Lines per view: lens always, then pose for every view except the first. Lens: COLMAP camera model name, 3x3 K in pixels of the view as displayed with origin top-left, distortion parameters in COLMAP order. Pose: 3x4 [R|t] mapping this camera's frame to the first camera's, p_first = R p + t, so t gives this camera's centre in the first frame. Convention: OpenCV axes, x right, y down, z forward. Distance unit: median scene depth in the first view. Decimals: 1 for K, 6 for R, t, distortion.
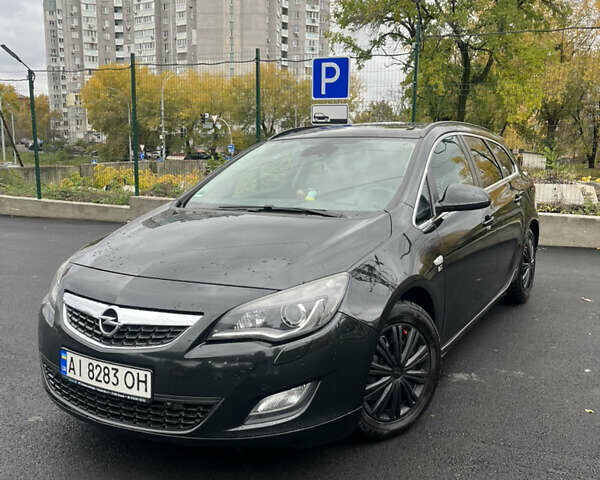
lens RADIAL K [[602.9, 0, 300.5], [0, 602.9, 228.8], [0, 0, 1]] dist [0.066106, -0.094969]
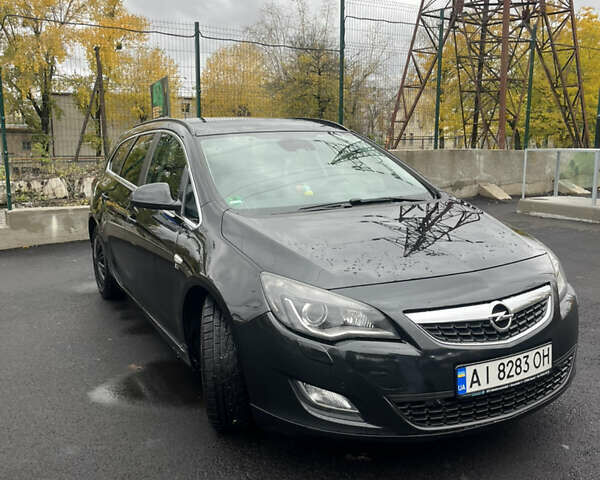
lens RADIAL K [[602.9, 0, 300.5], [0, 602.9, 228.8], [0, 0, 1]] dist [0.066106, -0.094969]
pose [[0.497493, -0.140373, 0.856035, -1.316959], [0.132638, 0.987526, 0.084851, -0.119078], [-0.857268, 0.071330, 0.509906, 0.765752]]
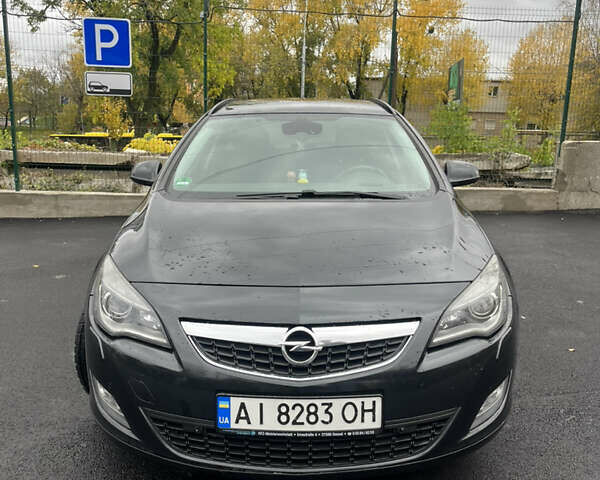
lens RADIAL K [[602.9, 0, 300.5], [0, 602.9, 228.8], [0, 0, 1]] dist [0.066106, -0.094969]
pose [[0.856114, -0.084554, 0.509824, -0.707677], [0.062491, 0.996223, 0.060287, -0.050239], [-0.512996, -0.019753, 0.858164, 0.323295]]
